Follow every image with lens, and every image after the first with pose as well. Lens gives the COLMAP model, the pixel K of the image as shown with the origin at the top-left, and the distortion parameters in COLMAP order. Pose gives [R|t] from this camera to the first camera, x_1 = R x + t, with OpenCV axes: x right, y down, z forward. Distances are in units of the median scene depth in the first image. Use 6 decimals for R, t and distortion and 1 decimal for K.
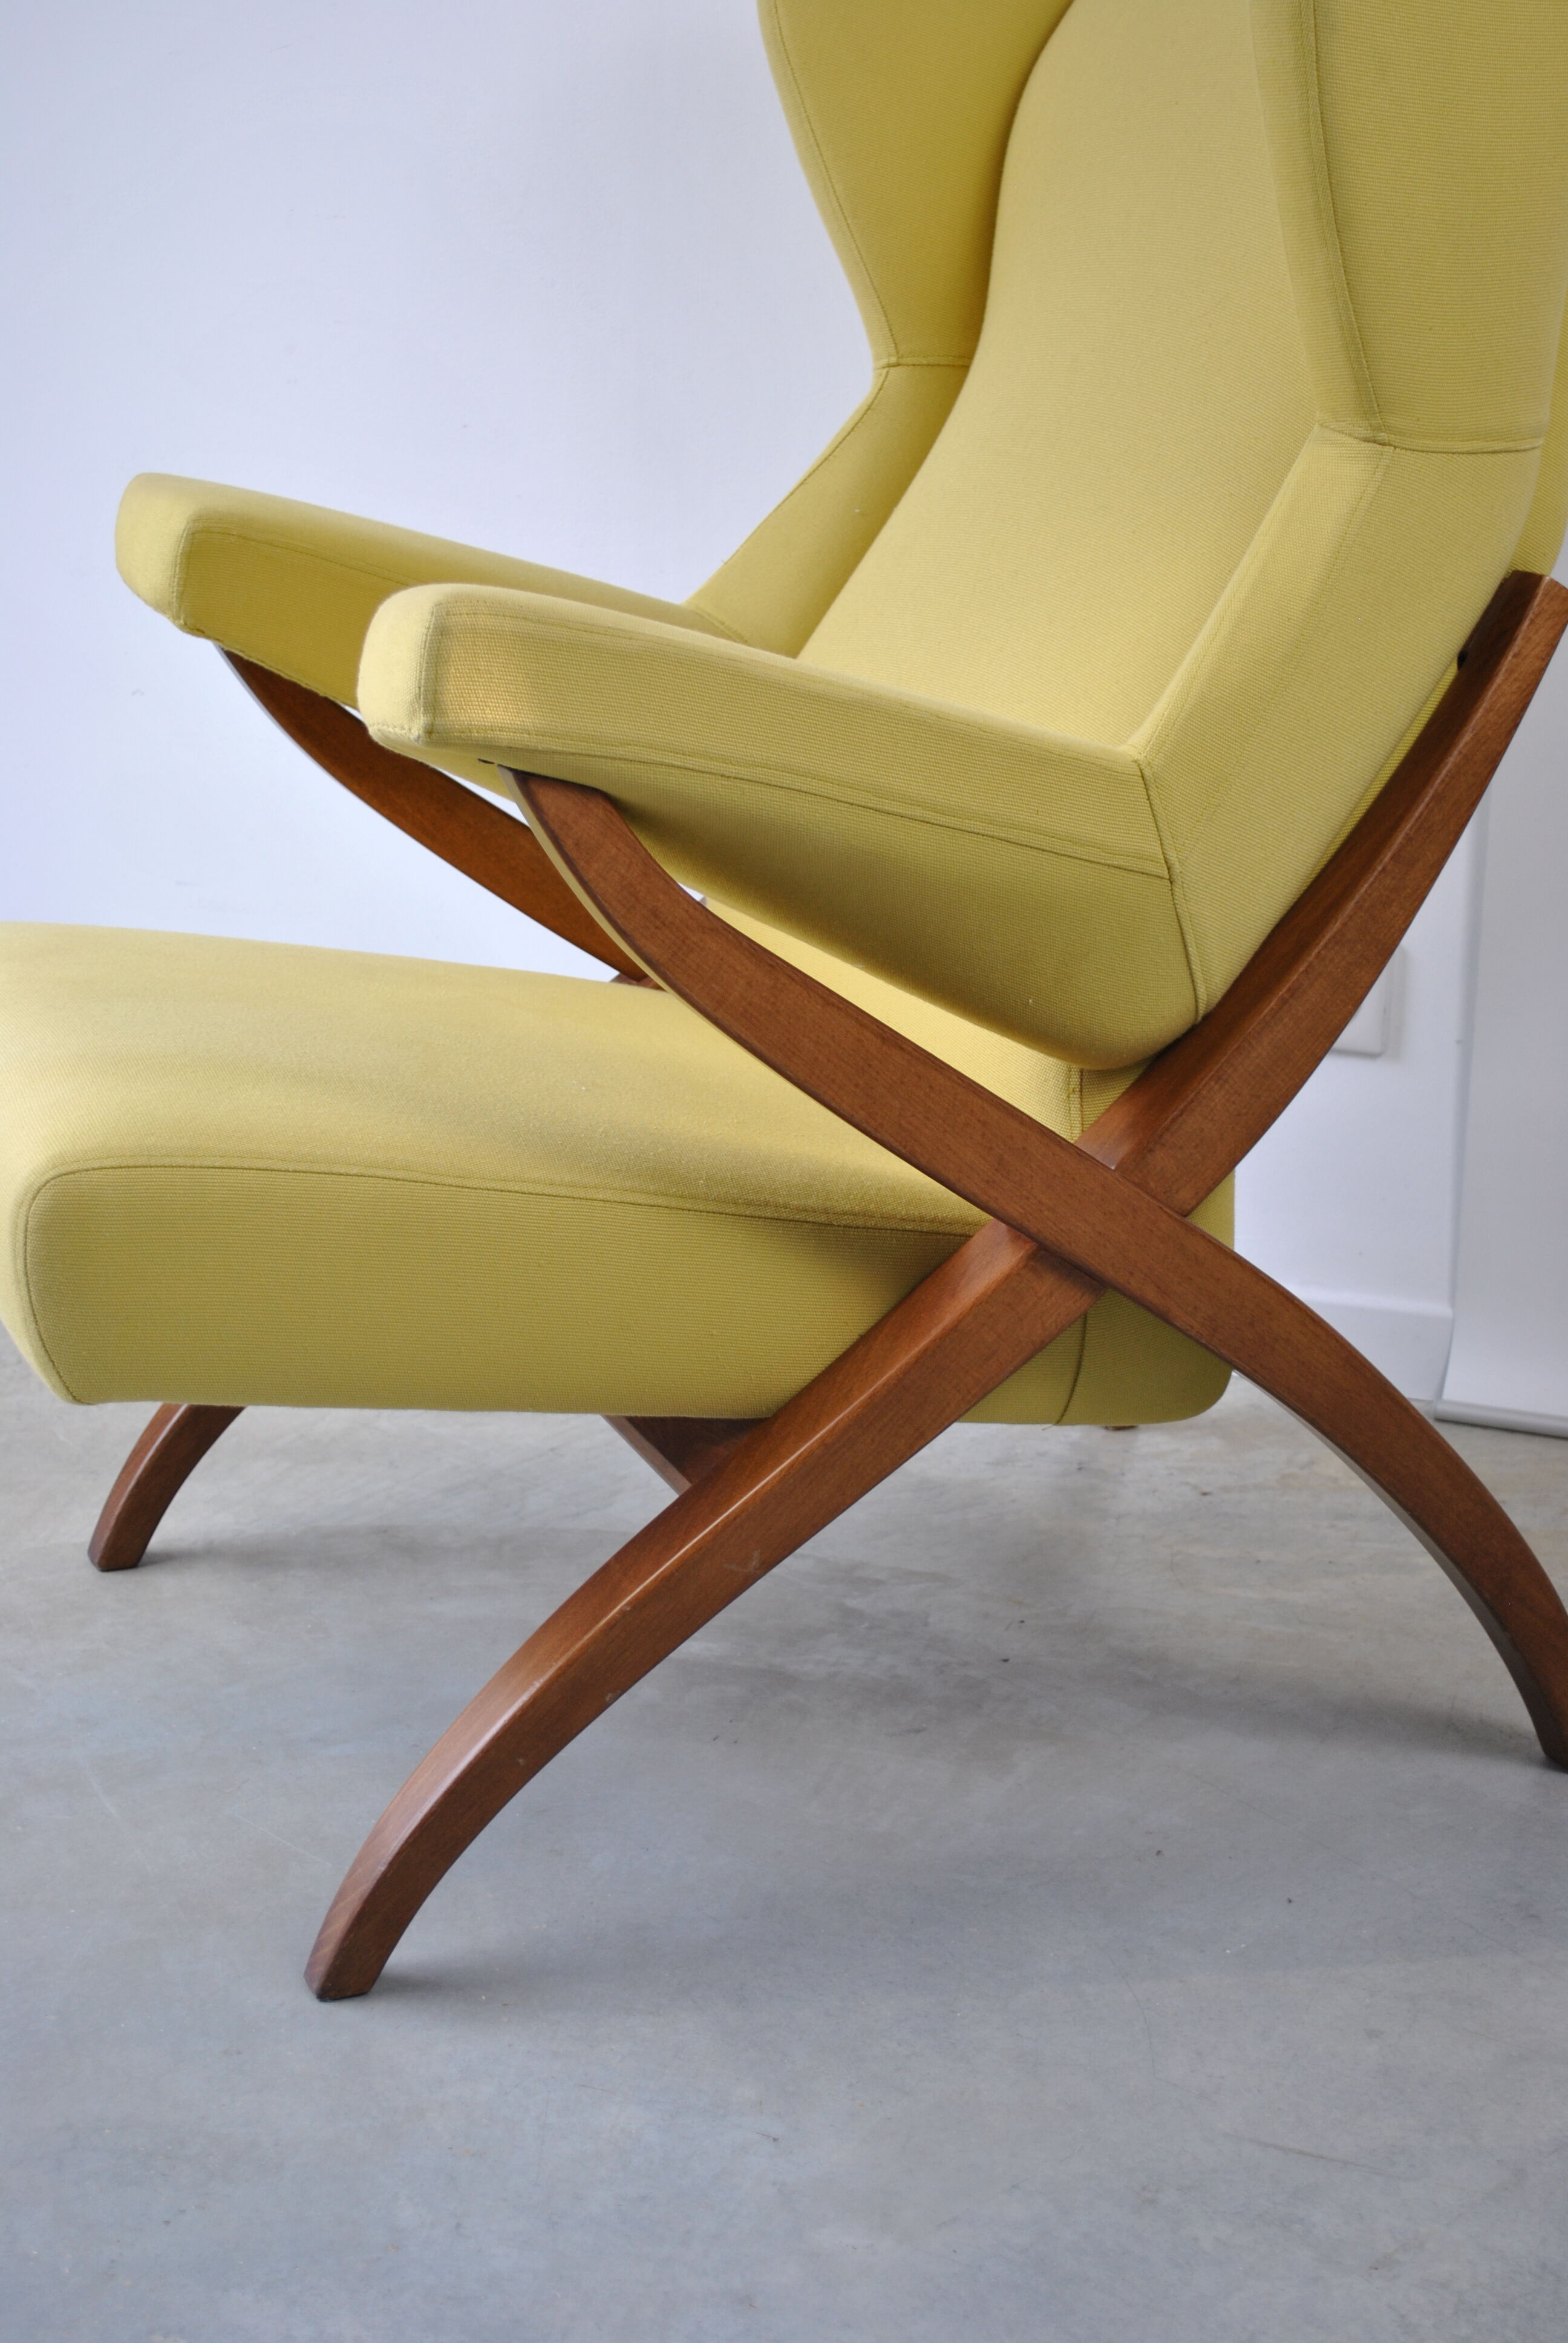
lens RADIAL K [[3458.6, 0, 762.4], [0, 3458.6, 1174.8], [0, 0, 1]] dist [-0.013786, 0.000000]
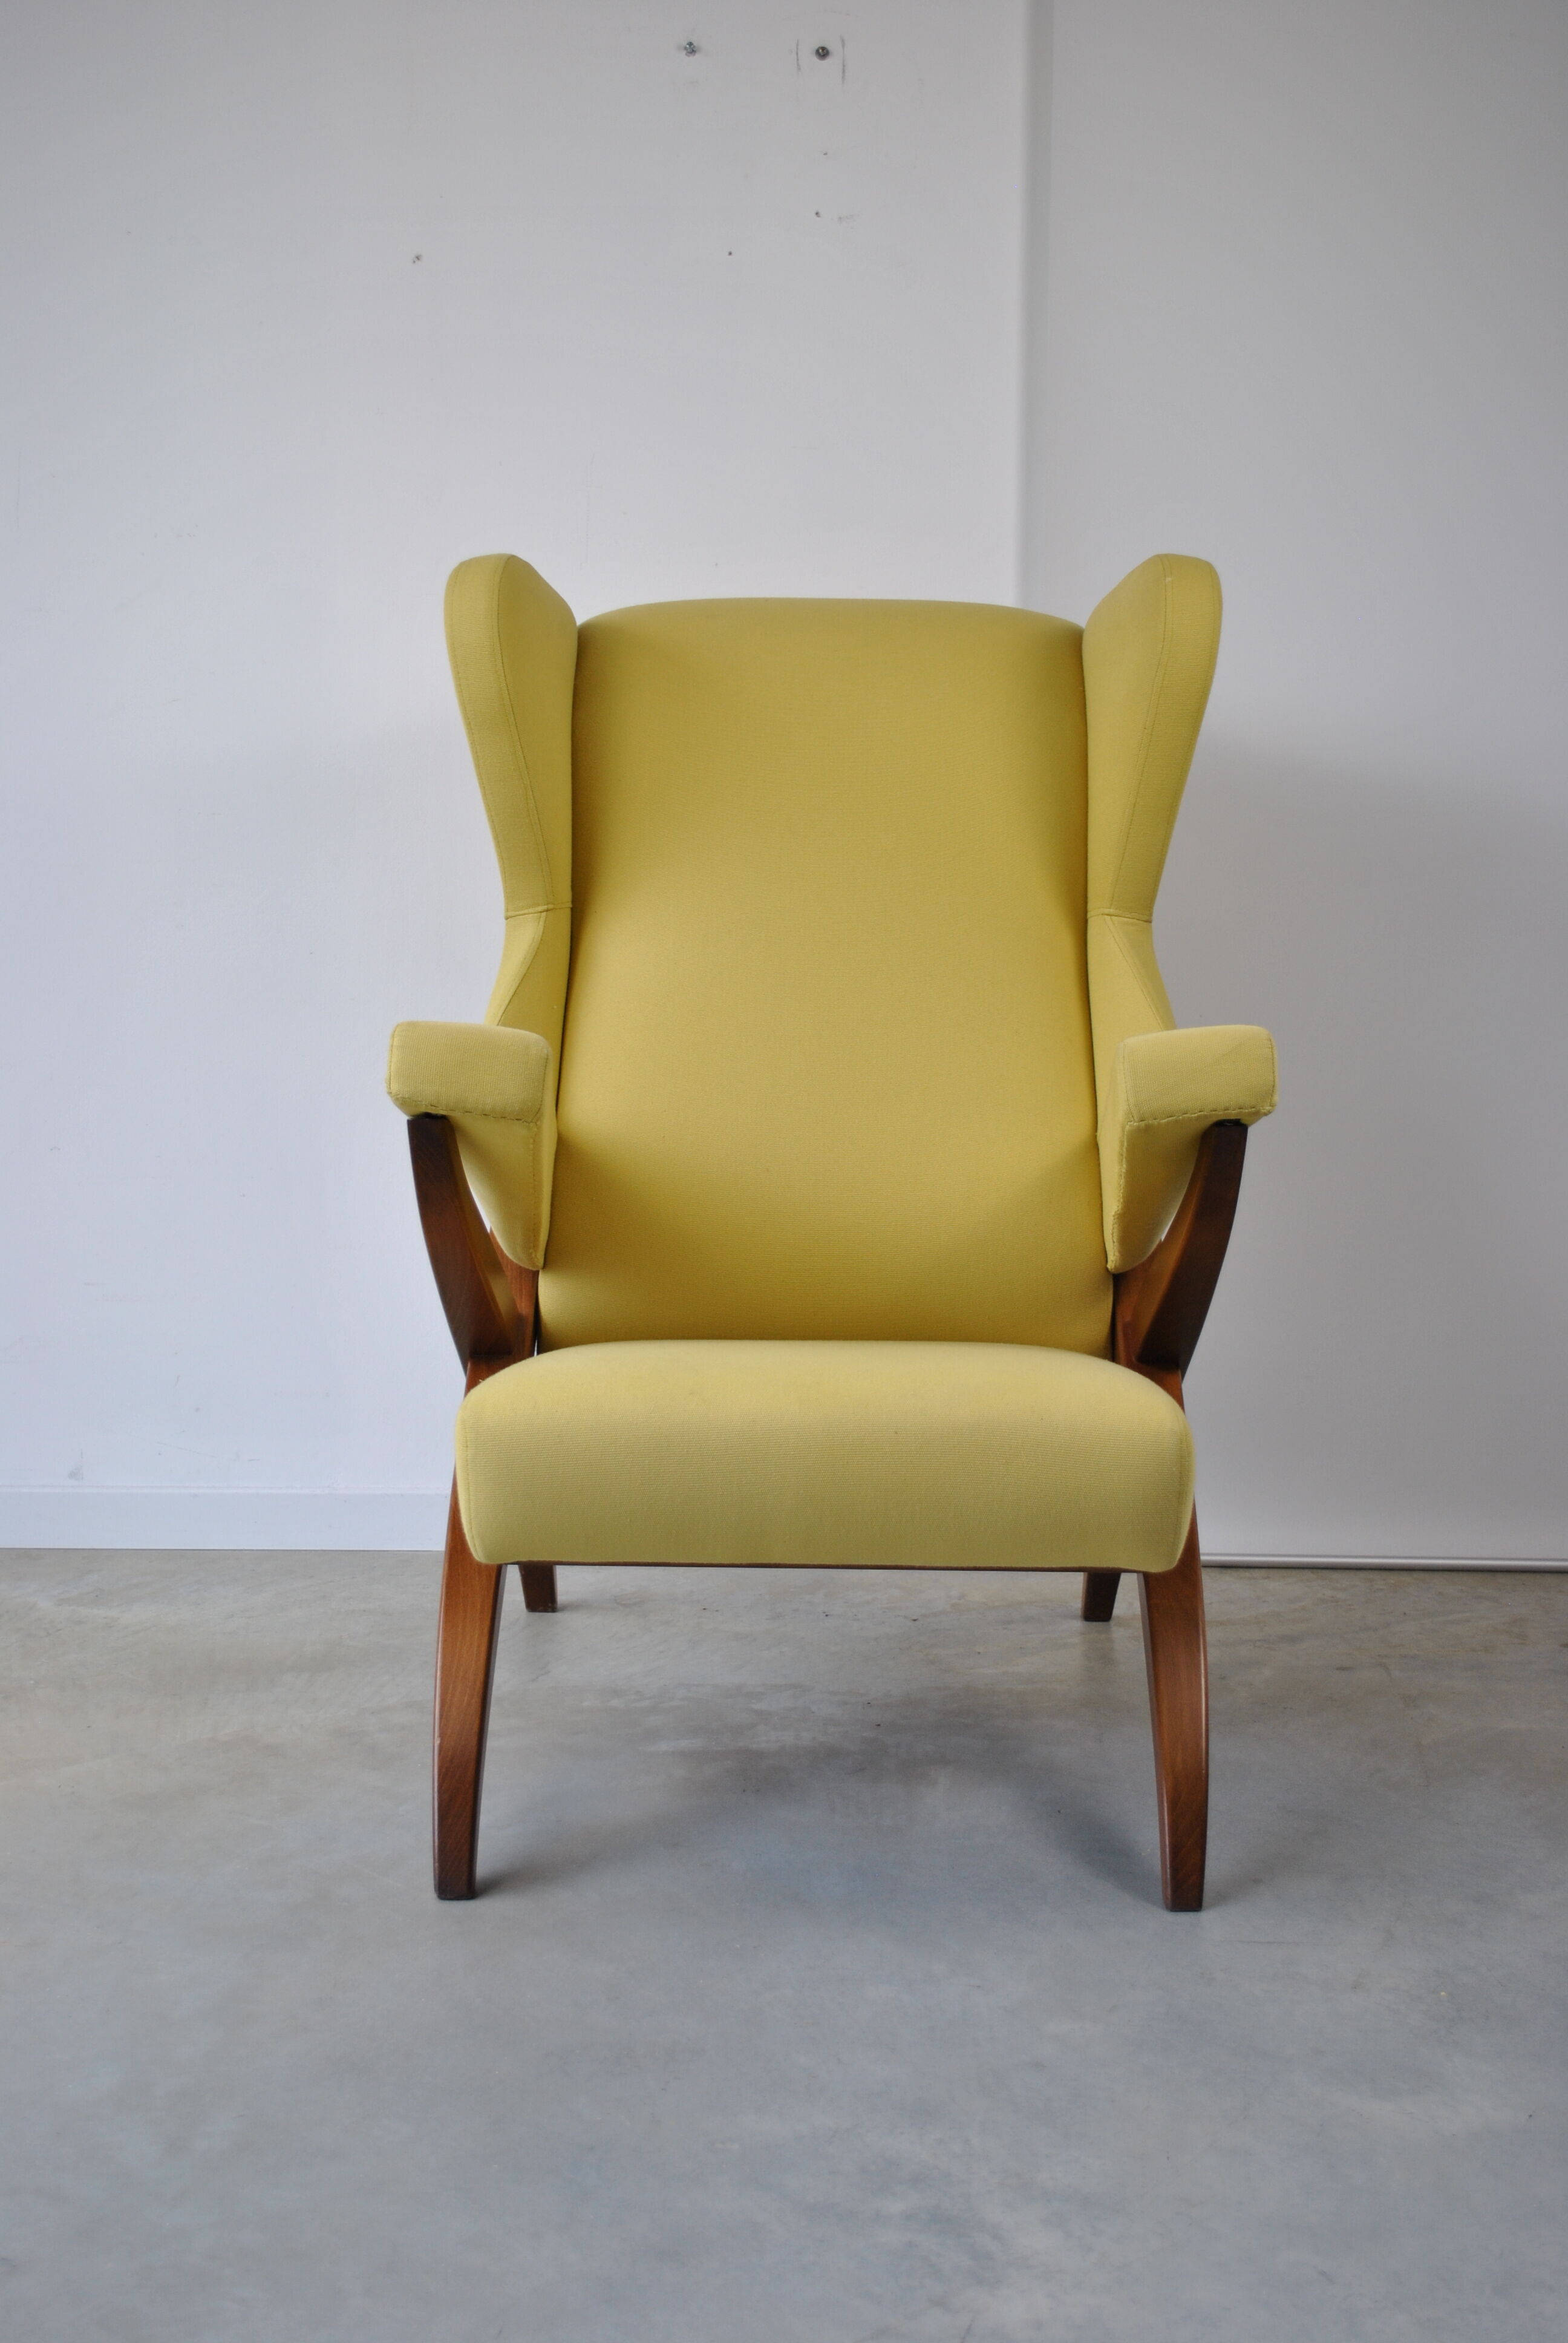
lens RADIAL K [[2707.2, 0, 786.7], [0, 2707.2, 1174.0], [0, 0, 1]] dist [-0.046580, 0.000000]
pose [[0.935789, -0.056208, 0.348051, -0.450671], [0.100726, 0.988686, -0.111150, 0.032898], [-0.337865, 0.139070, 0.930863, -0.170382]]
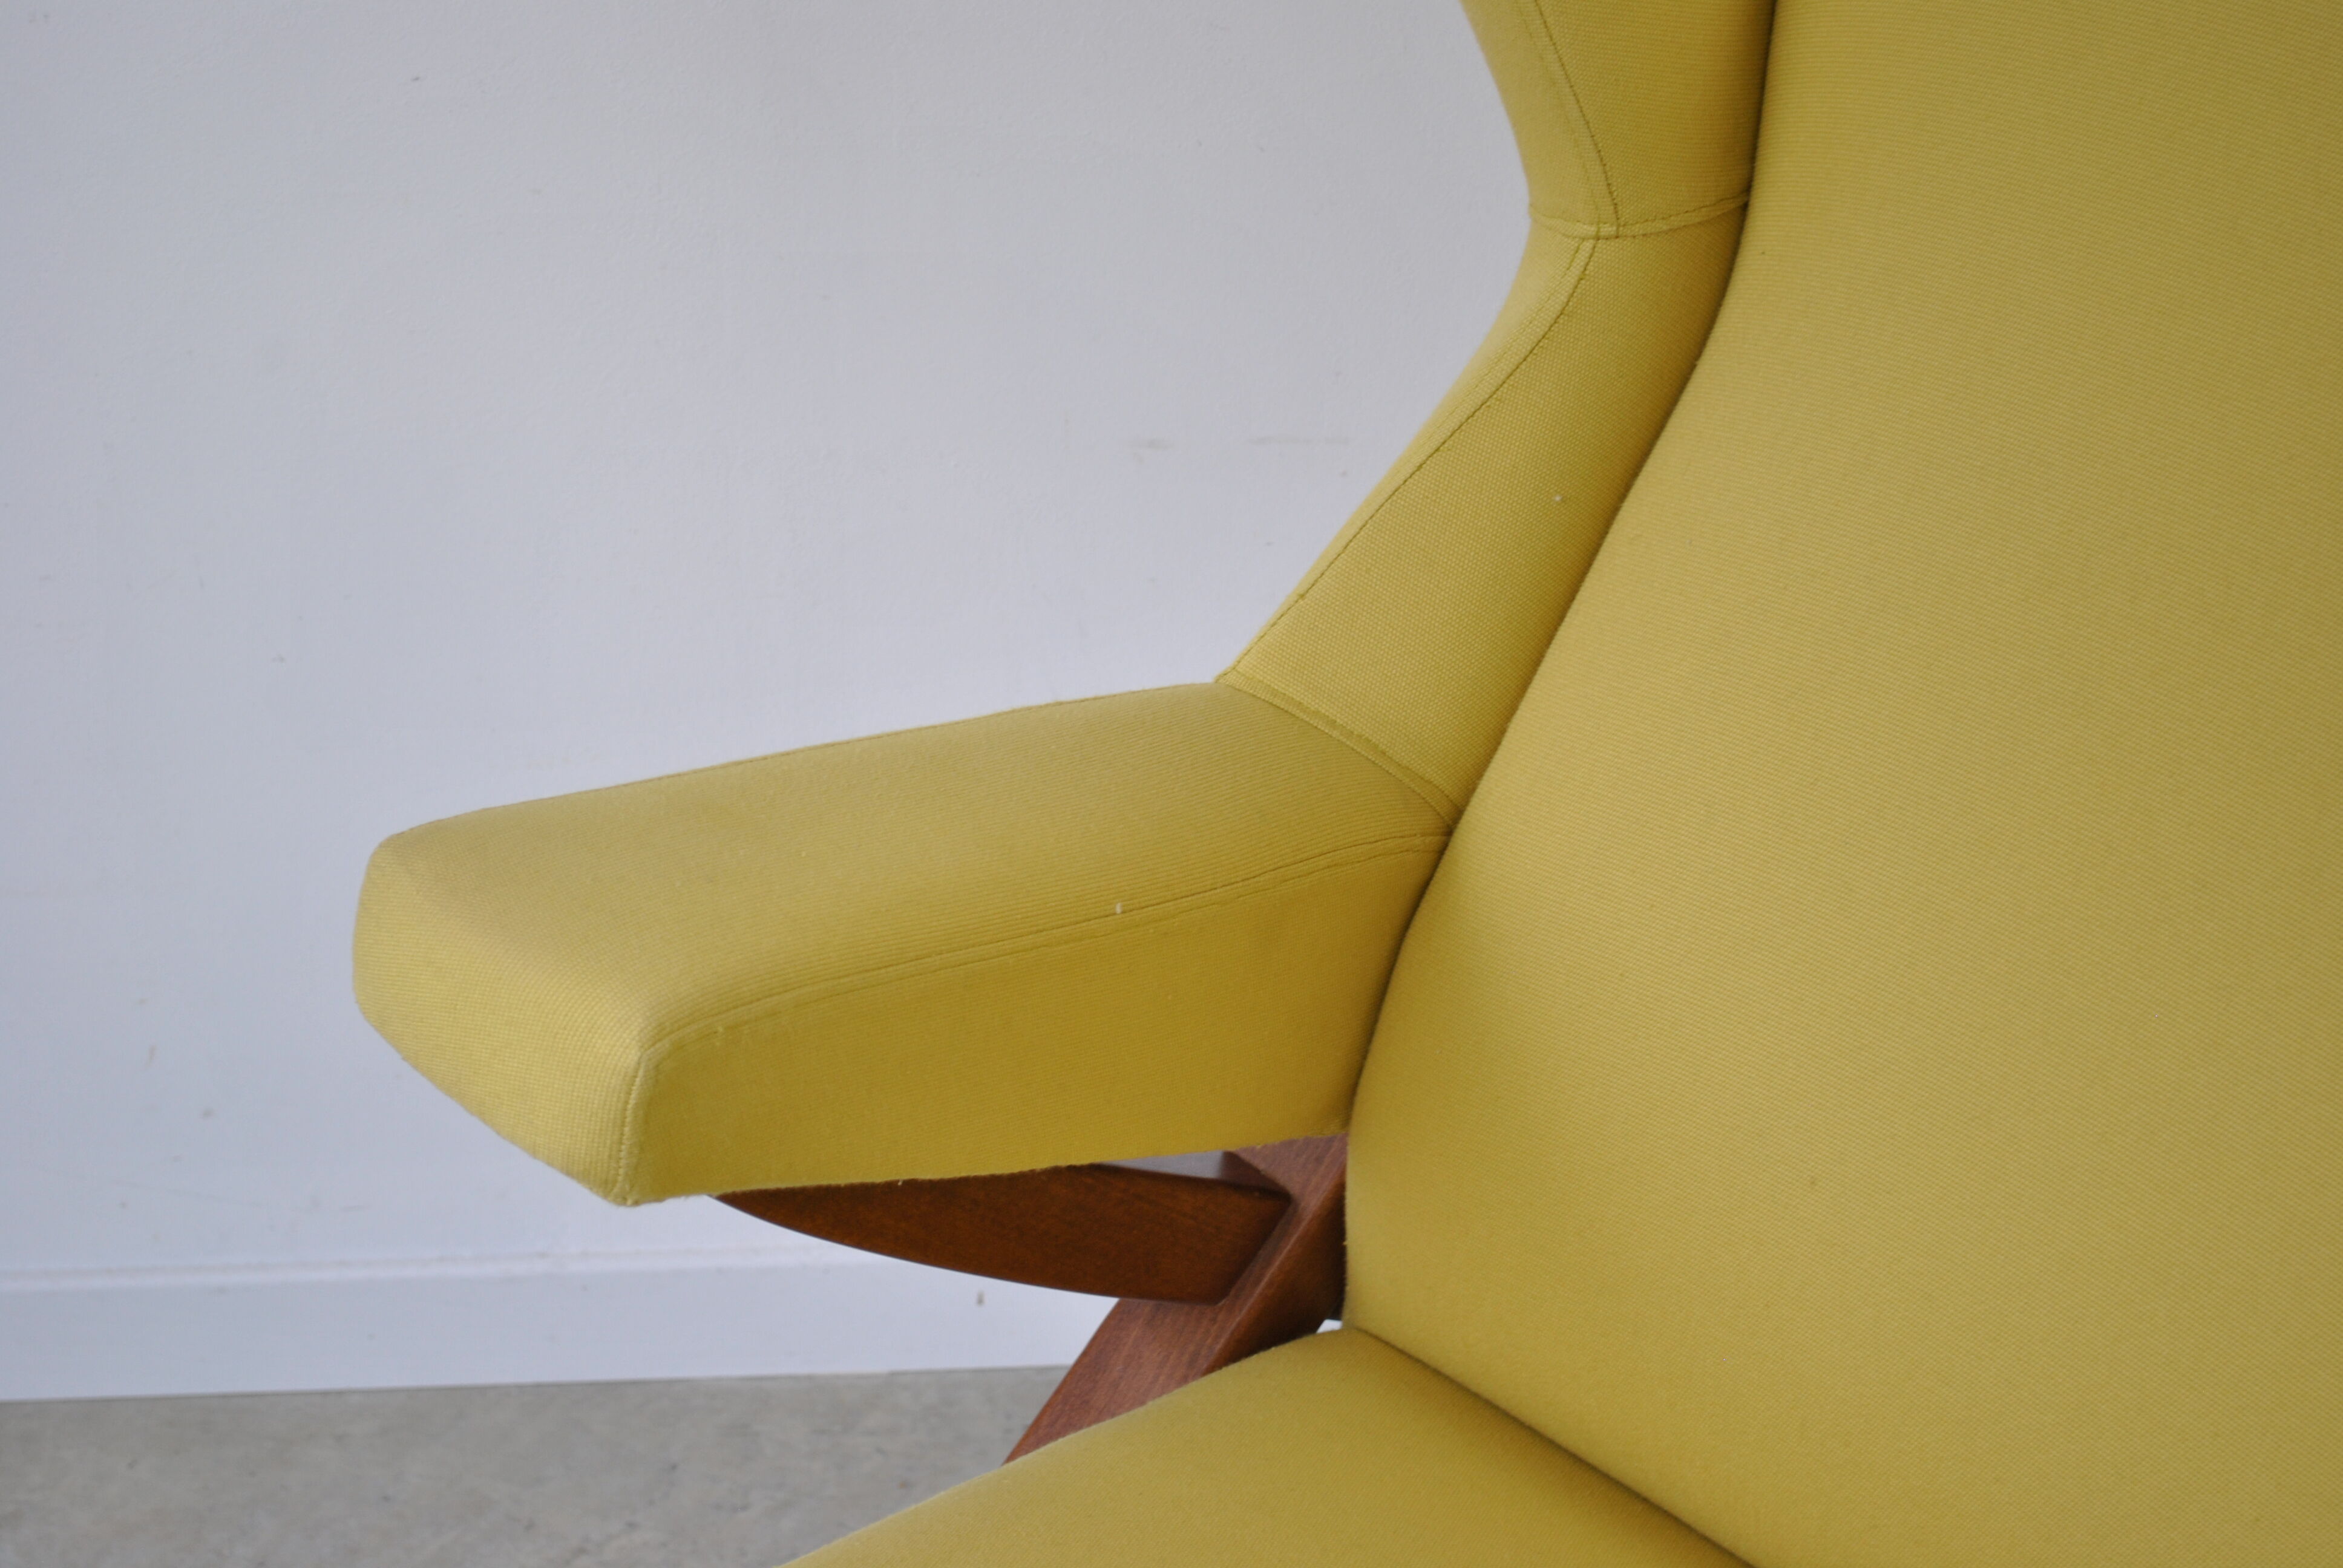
lens RADIAL K [[4639.3, 0, 1166.9], [0, 4639.3, 784.5], [0, 0, 1]] dist [0.033653, 0.000000]
pose [[0.921257, -0.219500, 0.321101, -0.349157], [0.112829, 0.940863, 0.319446, -0.494202], [-0.372231, -0.258062, 0.891543, 0.444424]]
